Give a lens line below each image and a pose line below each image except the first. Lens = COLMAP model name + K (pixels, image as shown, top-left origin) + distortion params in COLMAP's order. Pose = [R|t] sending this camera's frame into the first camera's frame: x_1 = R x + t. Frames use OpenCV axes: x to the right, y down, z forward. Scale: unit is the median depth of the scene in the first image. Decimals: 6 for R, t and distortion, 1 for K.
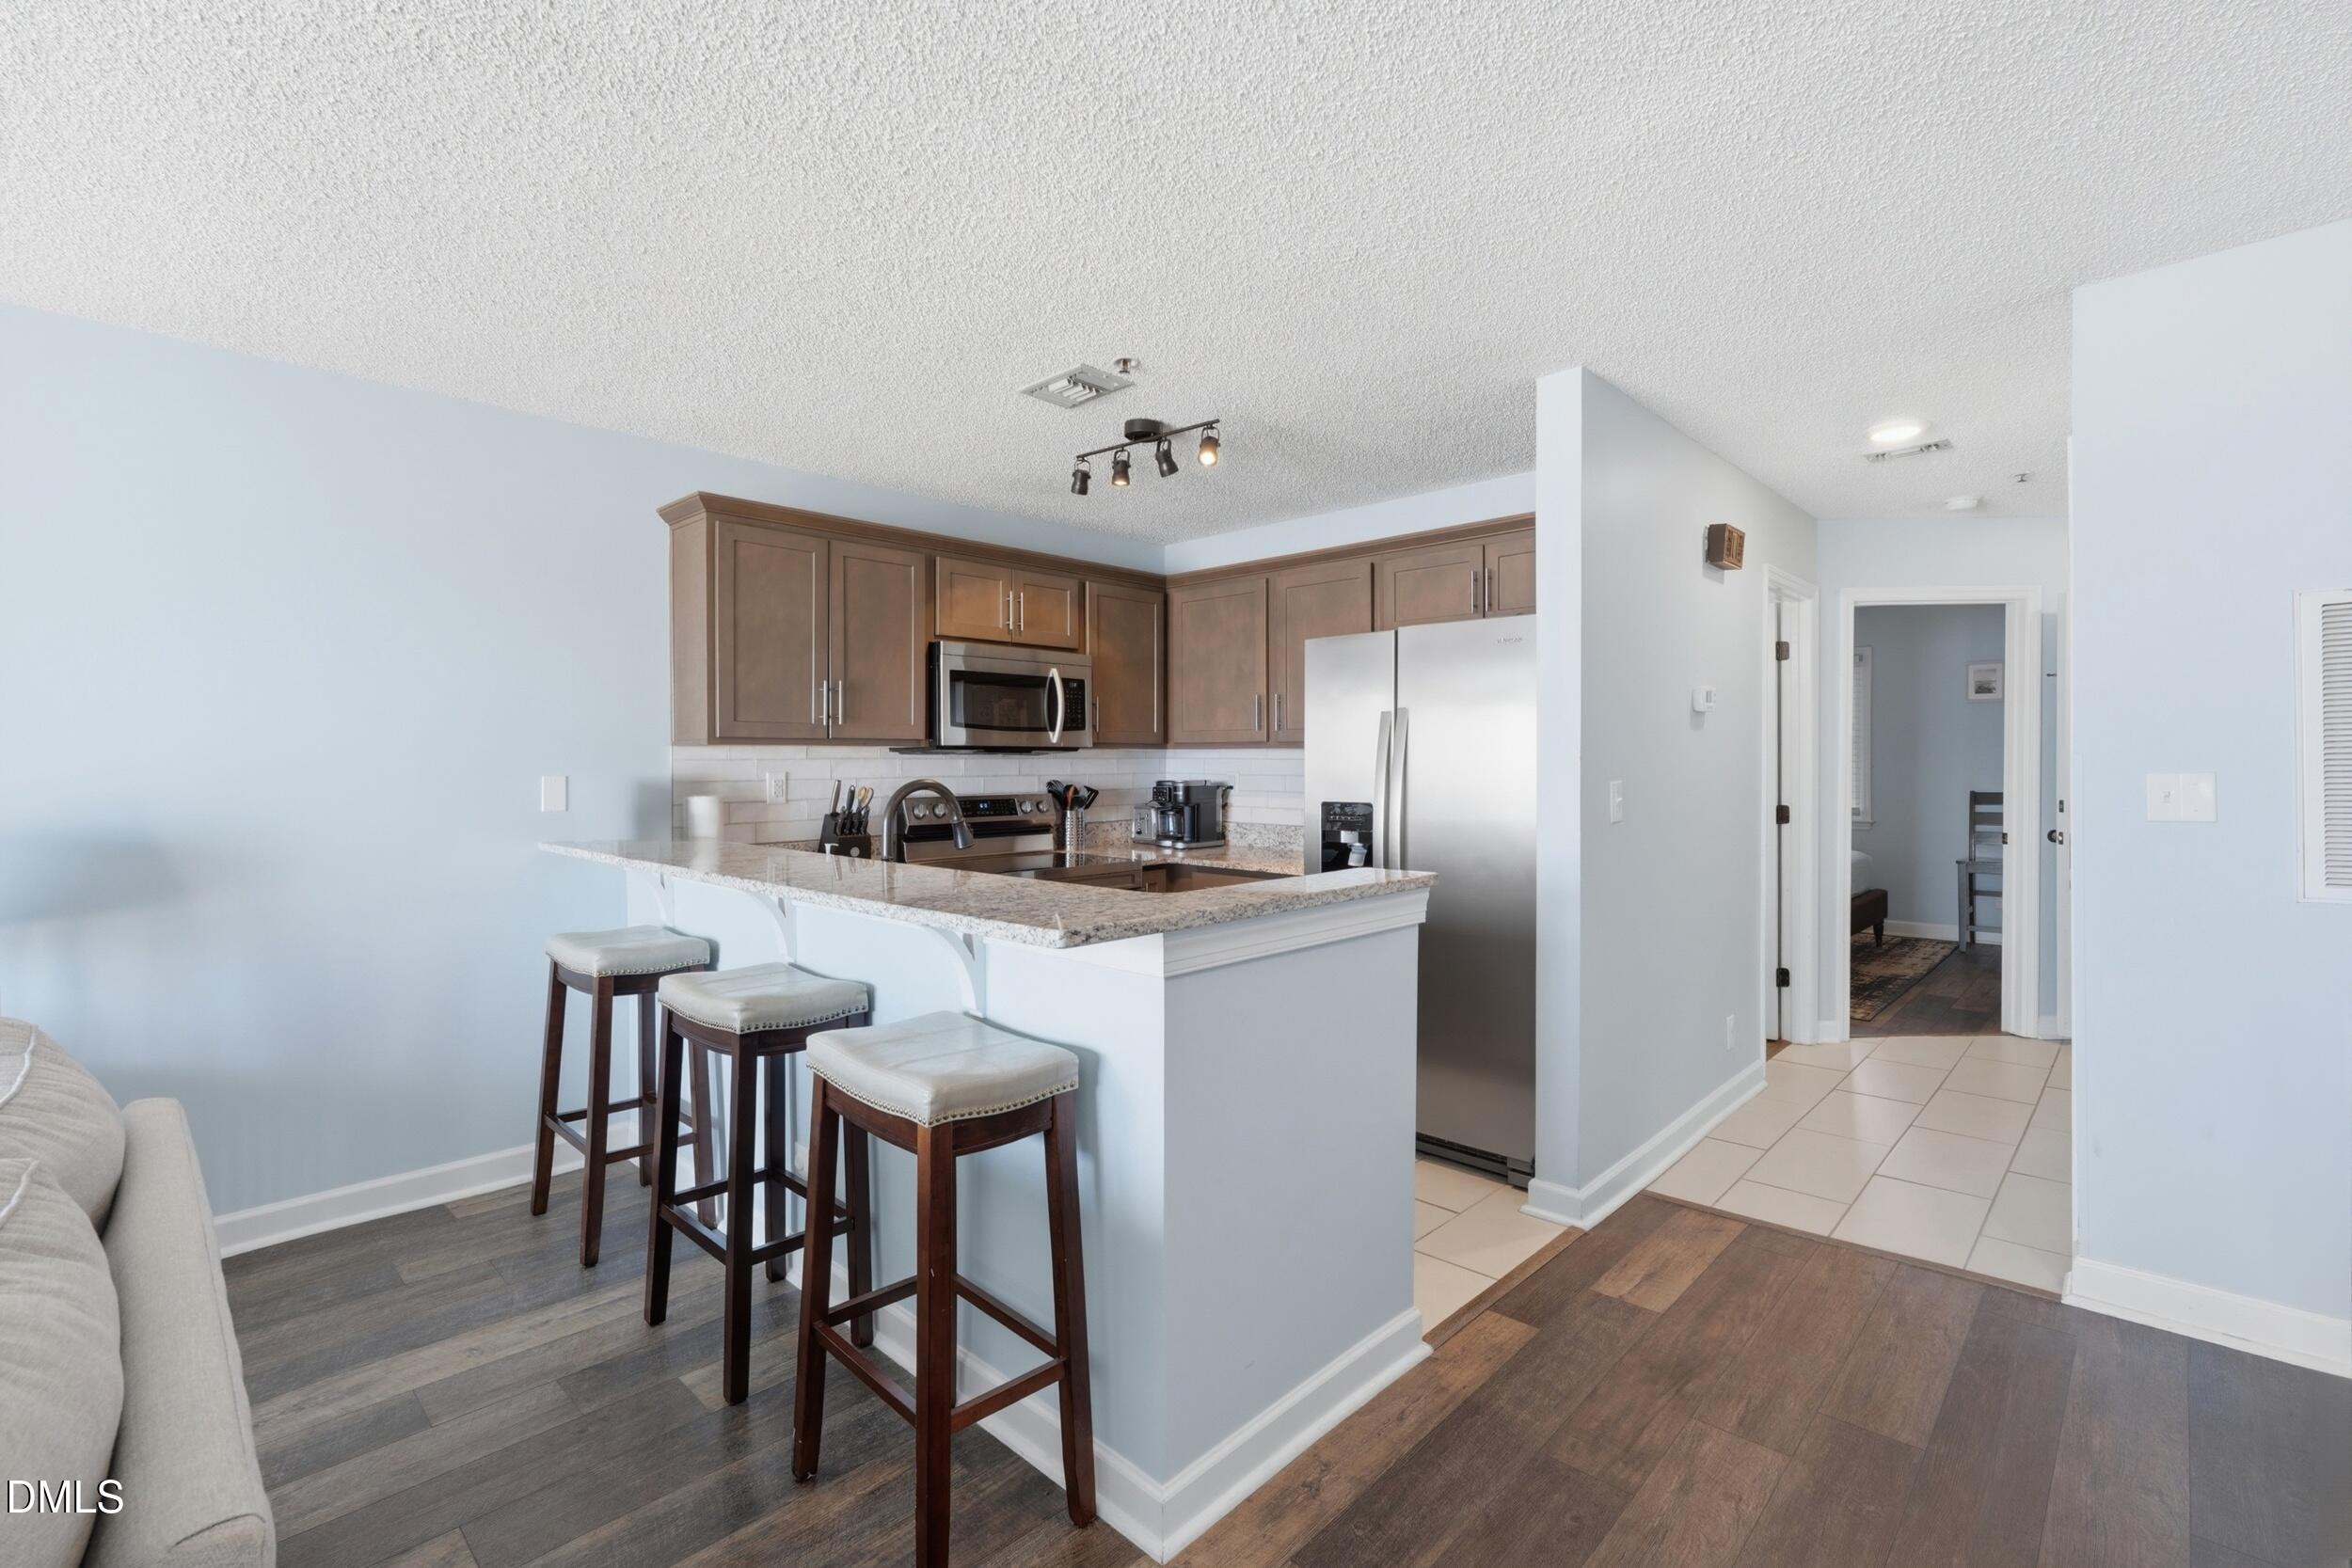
lens RADIAL K [[1047.0, 0, 1167.6], [0, 1047.0, 774.2], [0, 0, 1]] dist [0.004086, -0.001520]
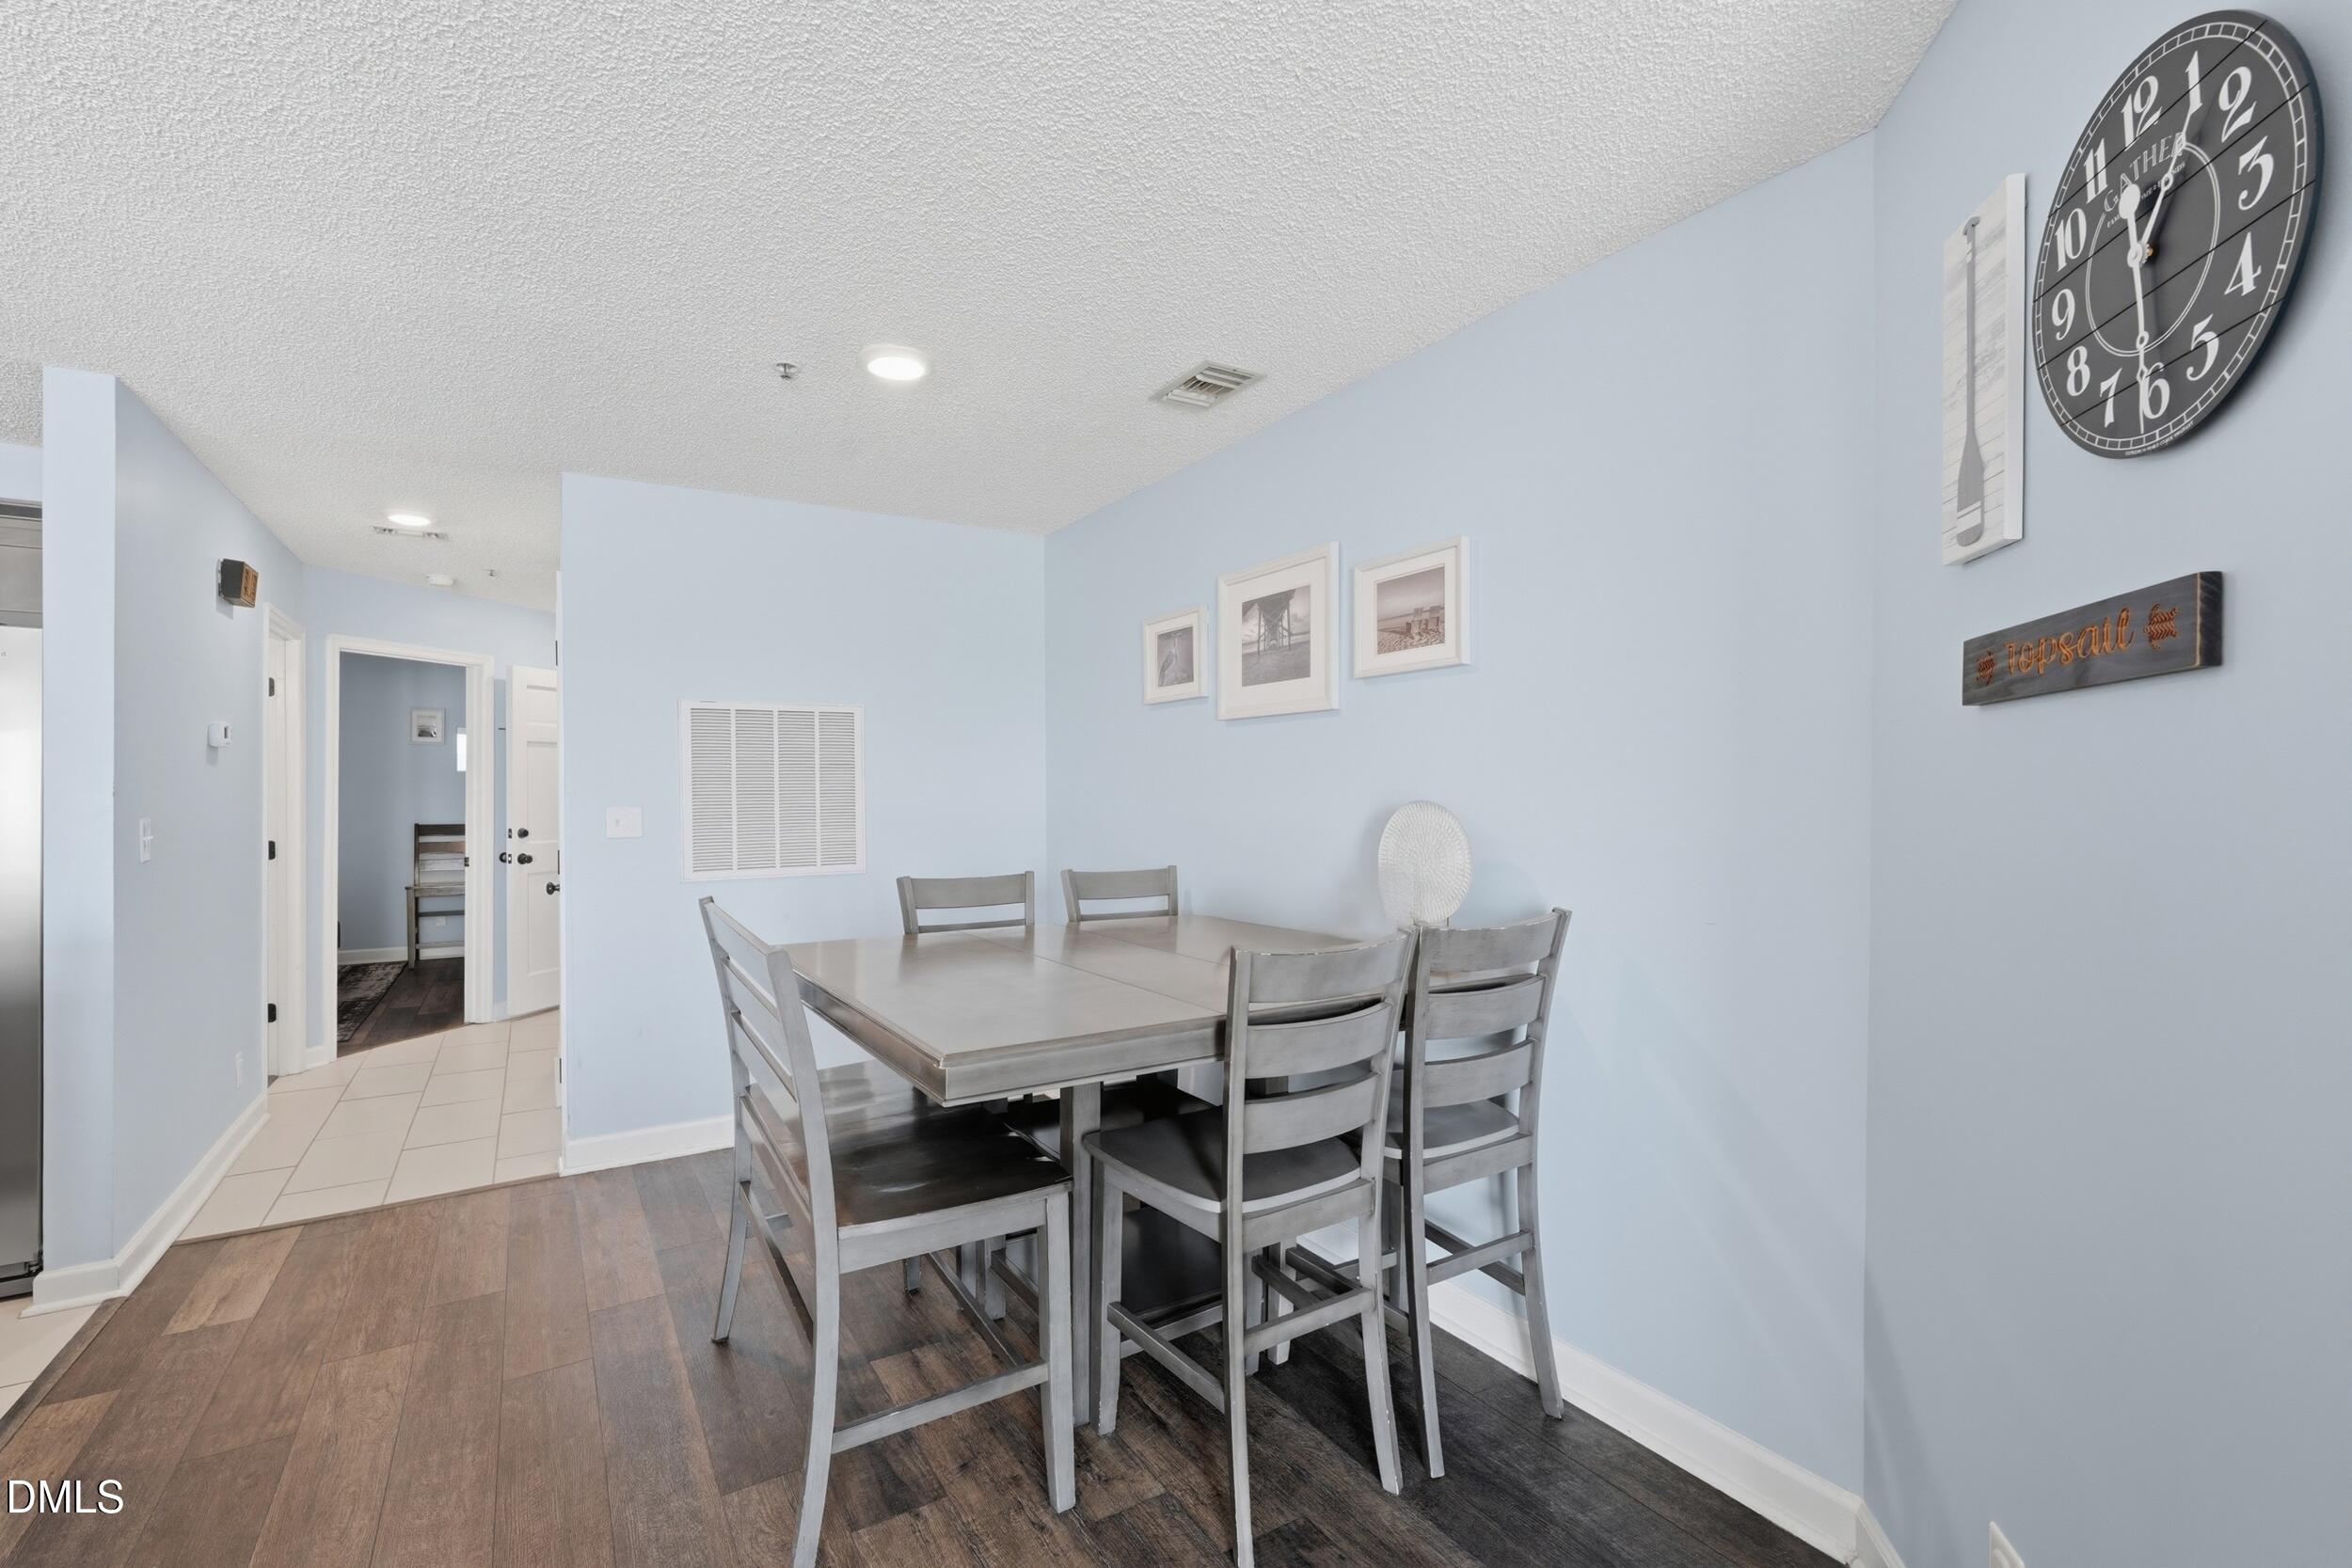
lens RADIAL K [[1047.0, 0, 1174.1], [0, 1047.0, 798.2], [0, 0, 1]] dist [0.004086, -0.001520]
pose [[0.250957, 0.002094, 0.967996, -0.217841], [0.008399, 0.999955, -0.004340, 0.000345], [-0.967962, 0.009219, 0.250928, -0.117366]]
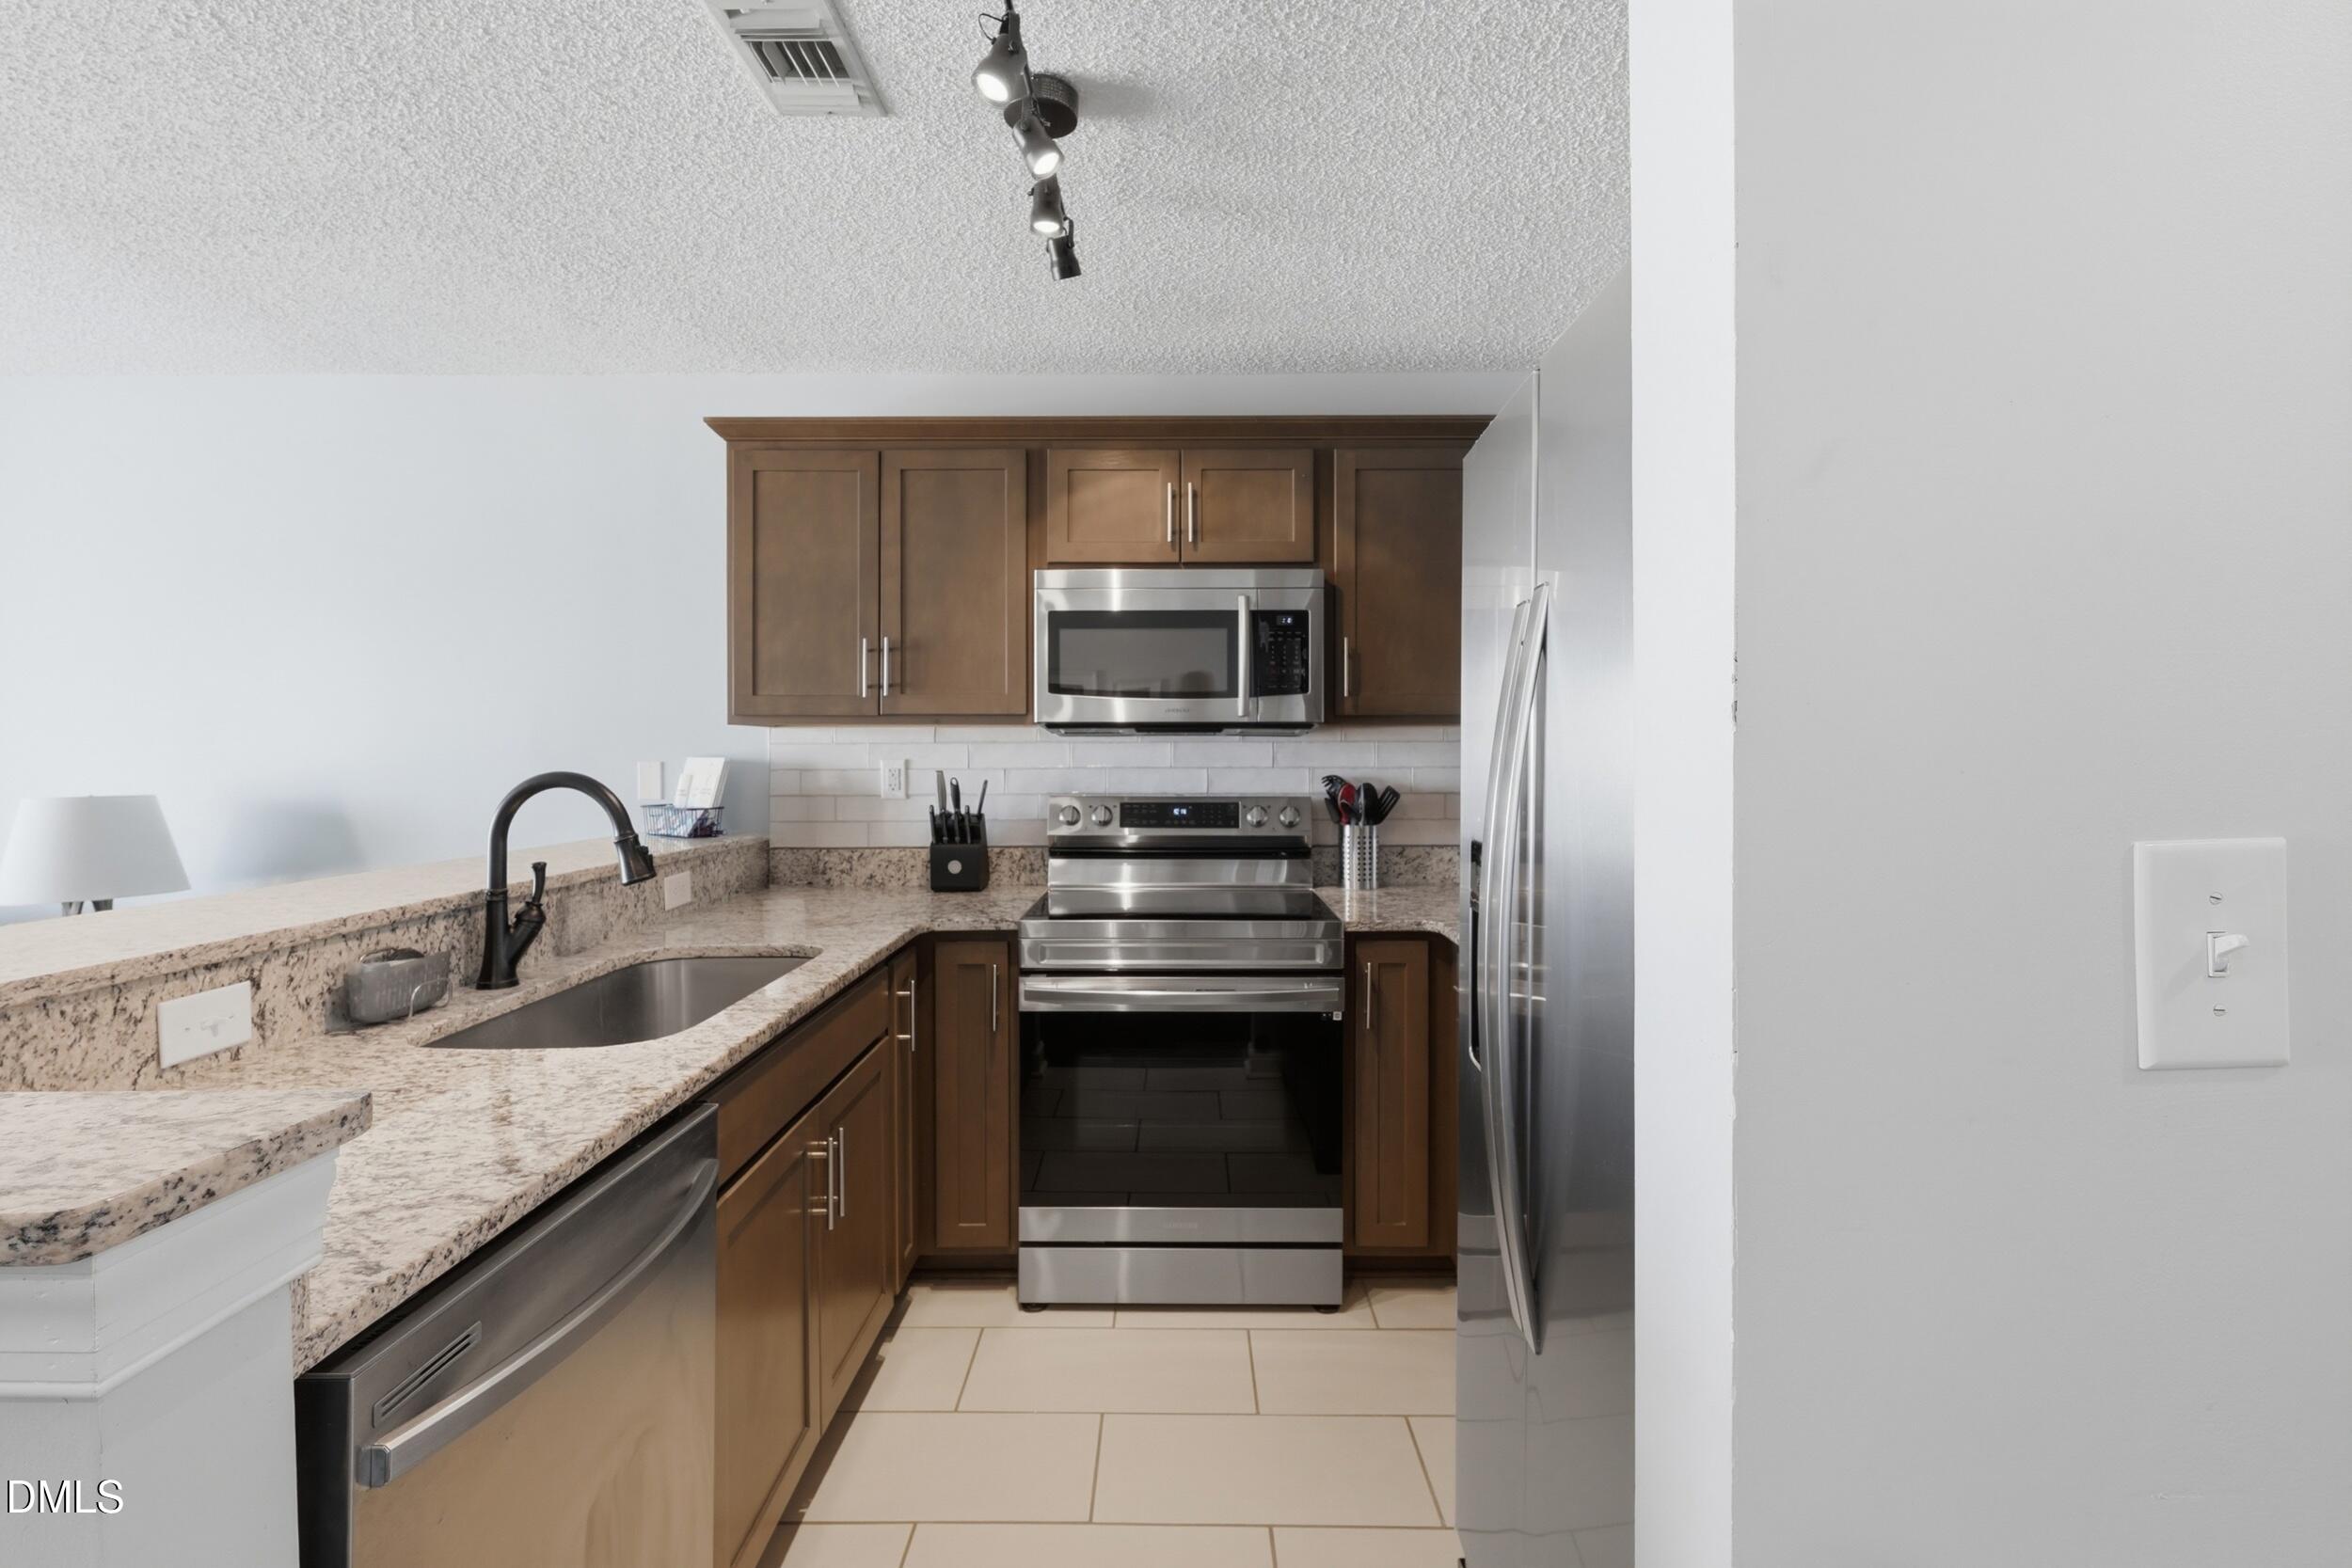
lens RADIAL K [[1047.0, 0, 1186.3], [0, 1047.0, 764.8], [0, 0, 1]] dist [0.004086, -0.001520]
pose [[0.692201, 0.009466, -0.721643, 0.371829], [-0.009211, 0.999948, 0.004281, -0.003433], [0.721646, 0.003683, 0.692252, 0.632127]]
